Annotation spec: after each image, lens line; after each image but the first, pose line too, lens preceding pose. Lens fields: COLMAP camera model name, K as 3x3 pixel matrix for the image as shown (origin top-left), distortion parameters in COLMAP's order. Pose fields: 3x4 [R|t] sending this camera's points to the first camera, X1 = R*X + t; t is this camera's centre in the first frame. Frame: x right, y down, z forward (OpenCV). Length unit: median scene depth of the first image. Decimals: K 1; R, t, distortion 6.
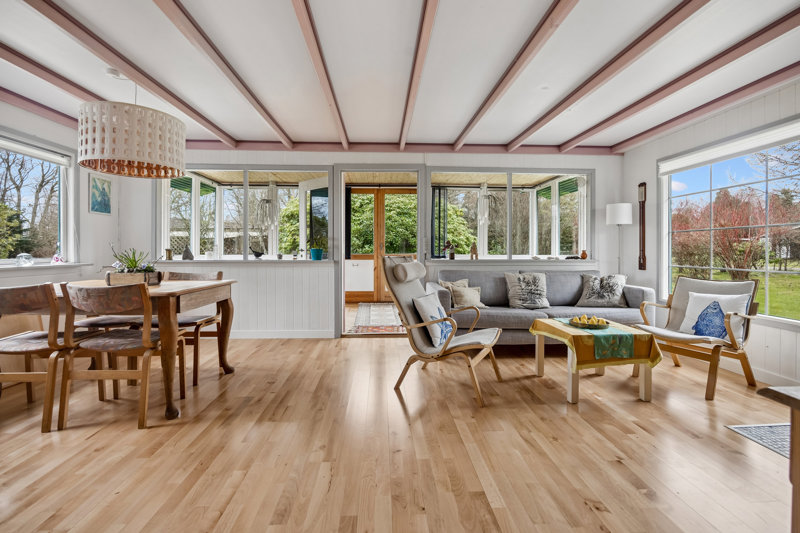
lens RADIAL K [[354.9, 0, 407.0], [0, 354.9, 250.1], [0, 0, 1]] dist [-0.000462, -0.000176]
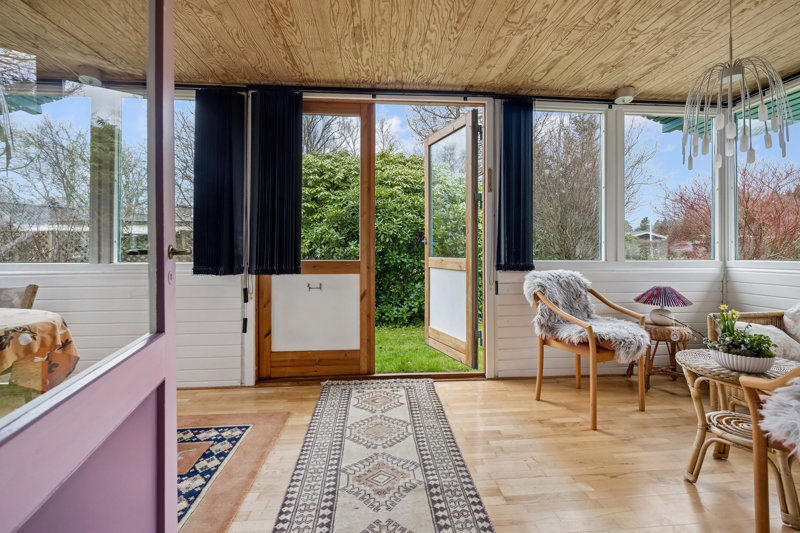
lens RADIAL K [[354.9, 0, 407.0], [0, 354.9, 250.1], [0, 0, 1]] dist [-0.000462, -0.000176]
pose [[0.999917, 0.002372, 0.012663, -0.073227], [-0.002346, 0.999995, -0.002041, 0.001652], [-0.012668, 0.002011, 0.999918, 0.968572]]
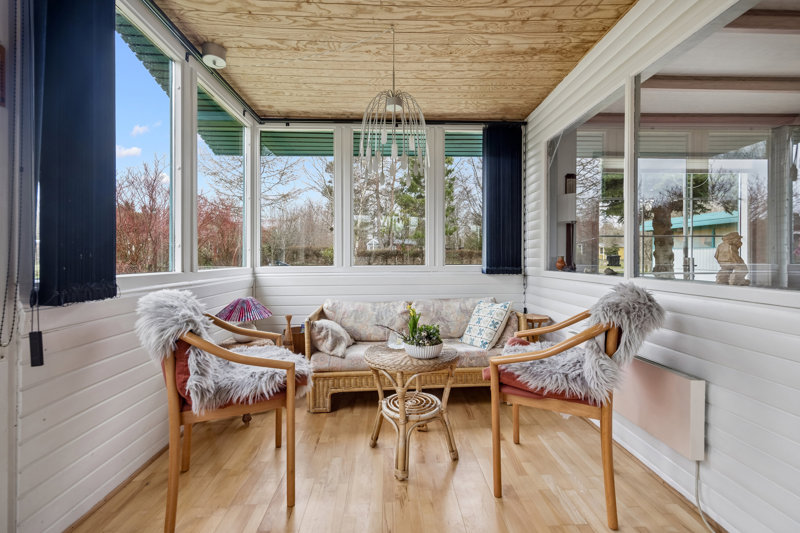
lens RADIAL K [[354.9, 0, 407.0], [0, 354.9, 250.1], [0, 0, 1]] dist [-0.000462, -0.000176]
pose [[0.035580, 0.022356, 0.999117, -0.158079], [0.003280, 0.999742, -0.022487, 0.002461], [-0.999361, 0.004077, 0.035498, 1.347379]]
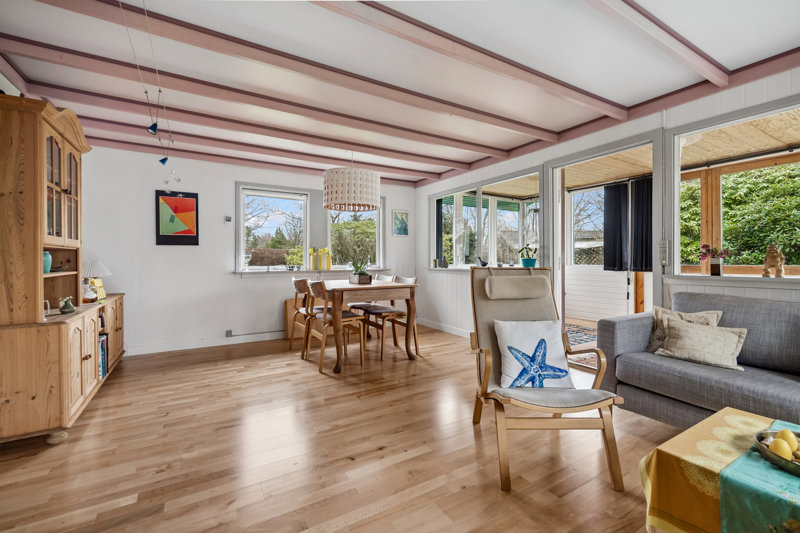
lens RADIAL K [[354.9, 0, 407.0], [0, 354.9, 250.1], [0, 0, 1]] dist [-0.000462, -0.000176]
pose [[0.460074, -0.026364, -0.887489, 0.422211], [0.003657, 0.999607, -0.027799, -0.000422], [0.887873, 0.009544, 0.459990, 0.293228]]
